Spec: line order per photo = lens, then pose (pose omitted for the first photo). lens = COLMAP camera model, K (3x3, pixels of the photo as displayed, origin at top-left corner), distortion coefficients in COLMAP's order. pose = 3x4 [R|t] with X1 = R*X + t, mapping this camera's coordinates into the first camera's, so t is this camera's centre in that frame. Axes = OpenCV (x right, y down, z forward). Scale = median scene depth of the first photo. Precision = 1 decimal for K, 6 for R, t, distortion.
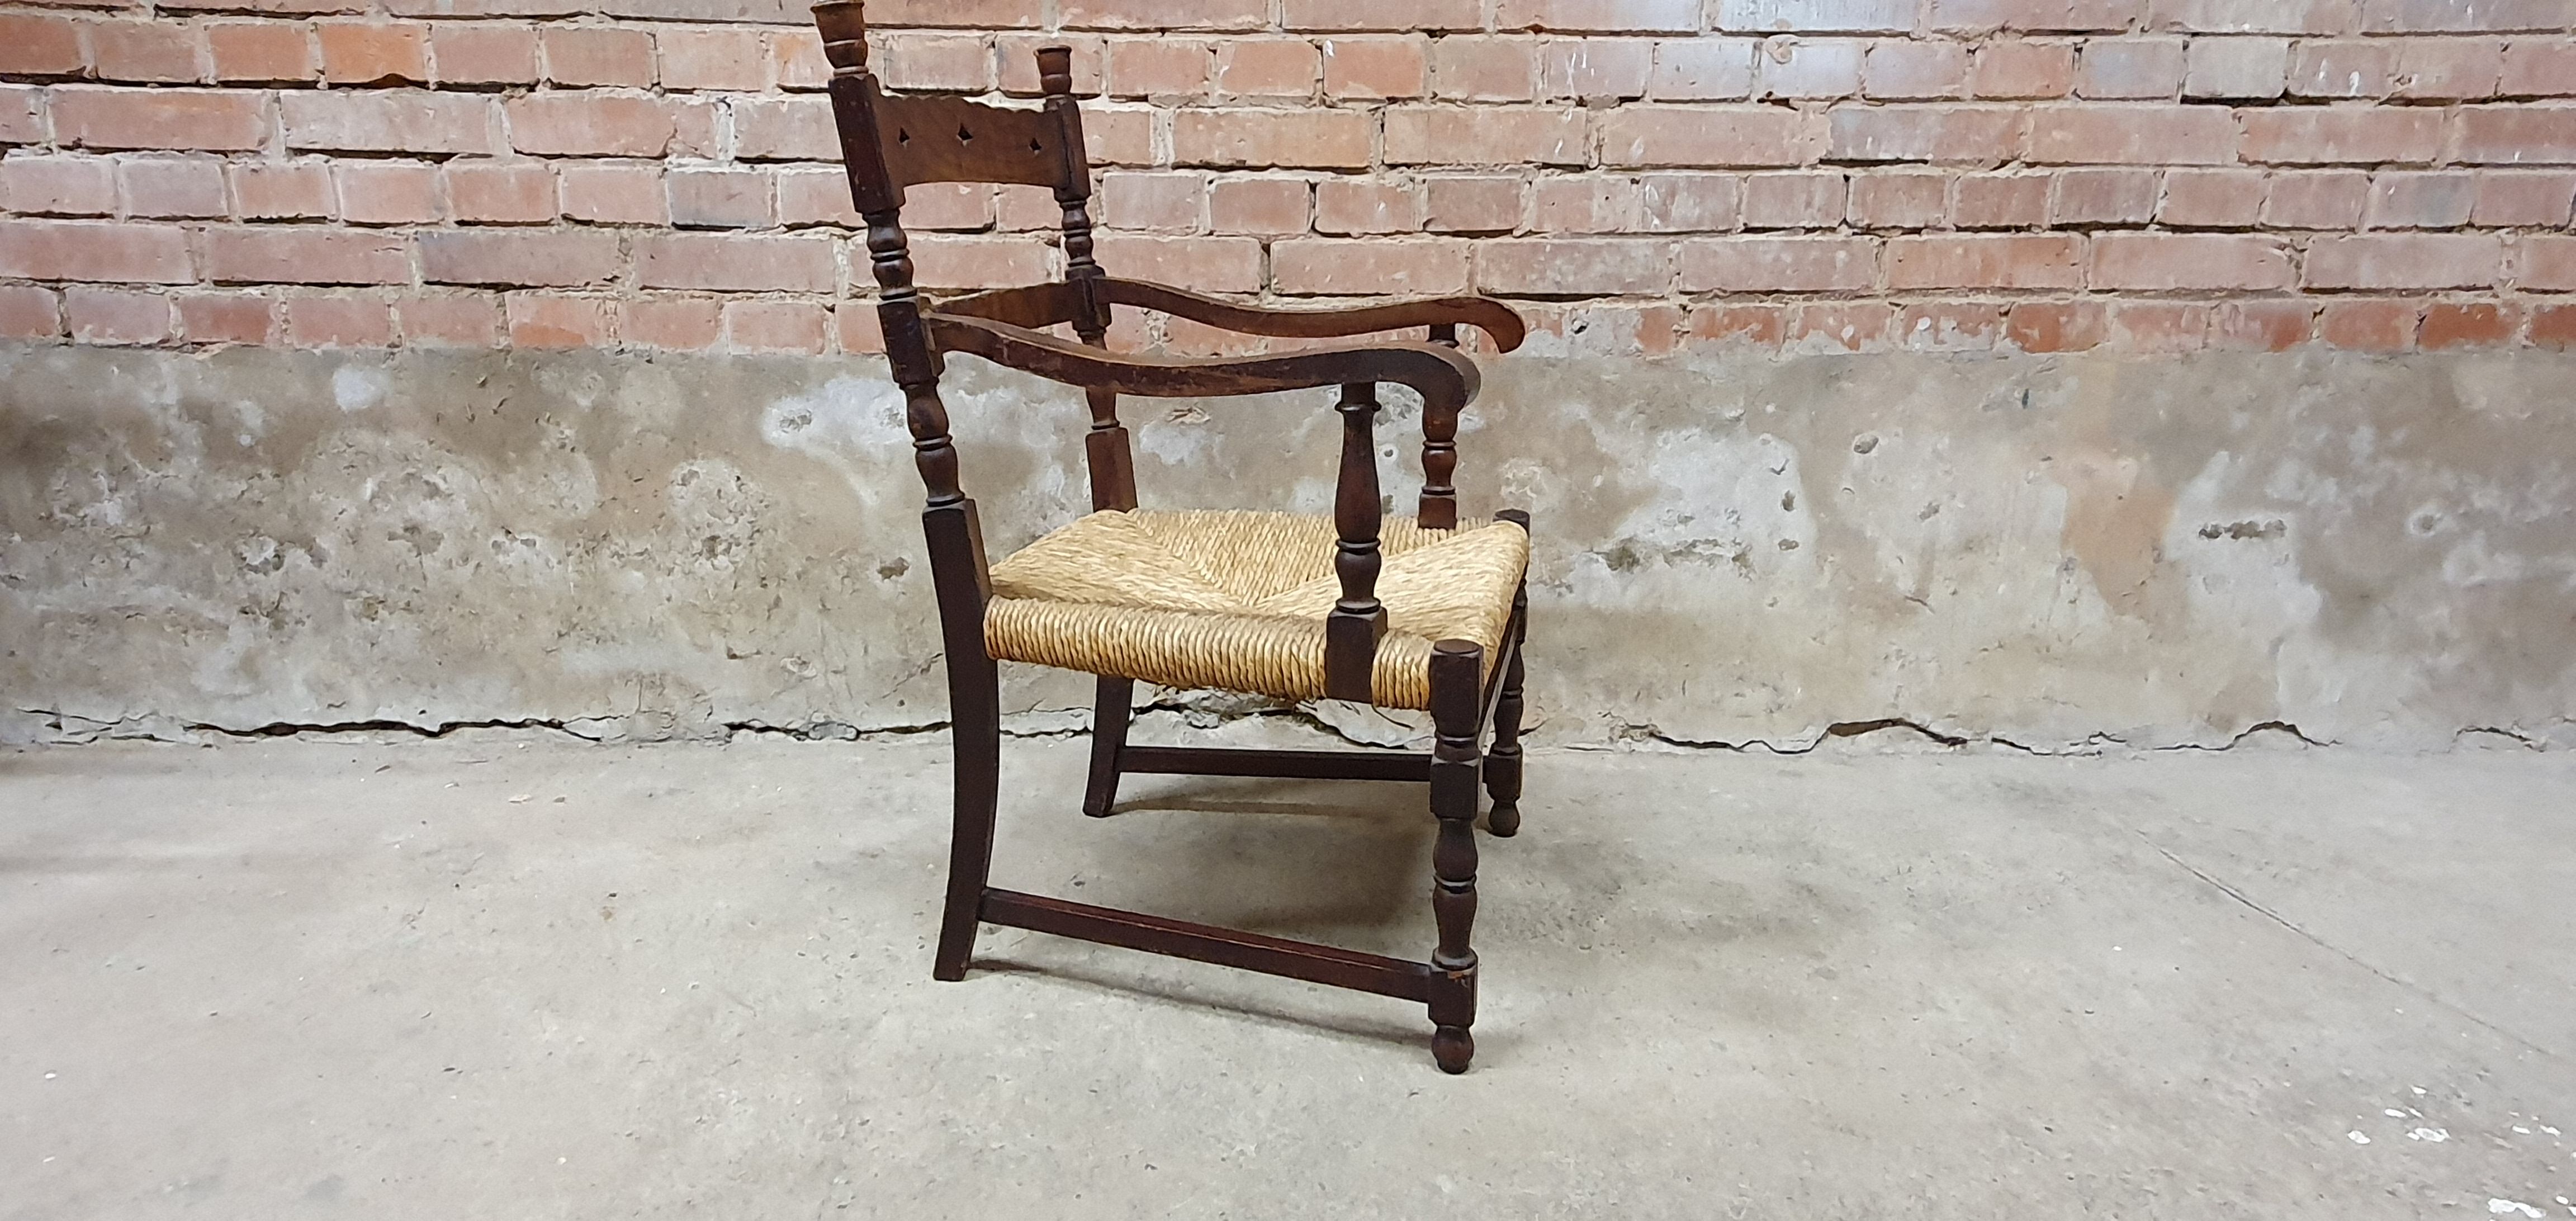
lens RADIAL K [[1550.3, 0, 1273.3], [0, 1550.3, 623.7], [0, 0, 1]] dist [0.020358, -0.006961]
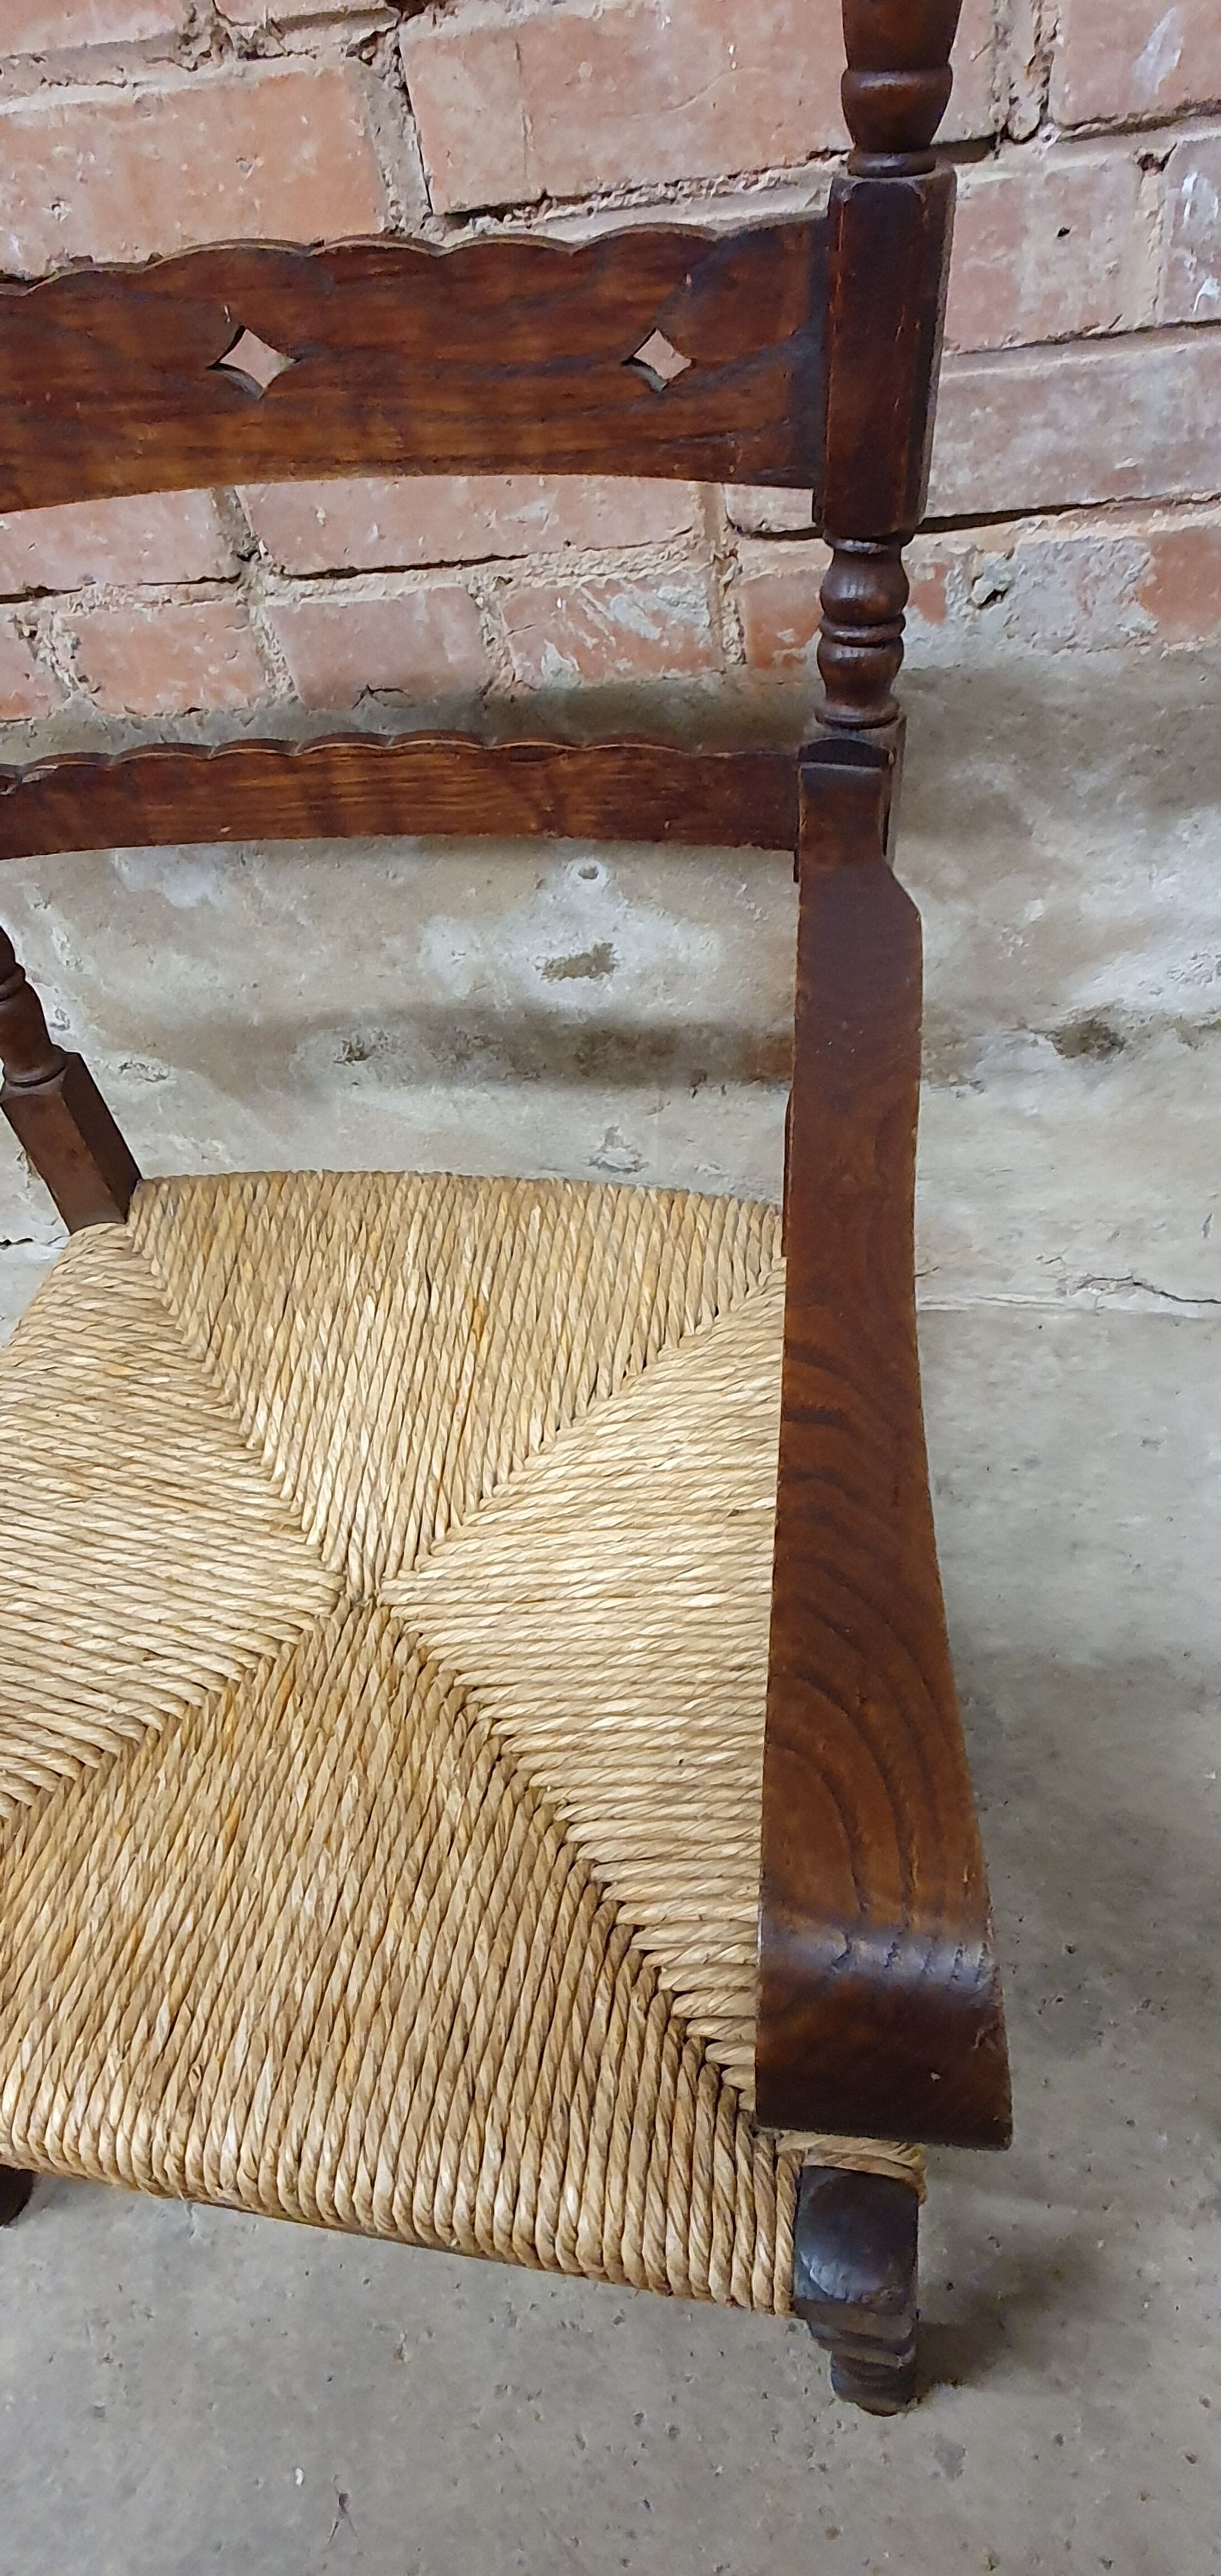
lens RADIAL K [[1550.3, 0, 591.4], [0, 1550.3, 1286.0], [0, 0, 1]] dist [0.020358, -0.006961]
pose [[0.969237, 0.038214, -0.243143, 0.204282], [0.109347, 0.818174, 0.564477, -0.286945], [0.220504, -0.573699, 0.788826, 0.556316]]
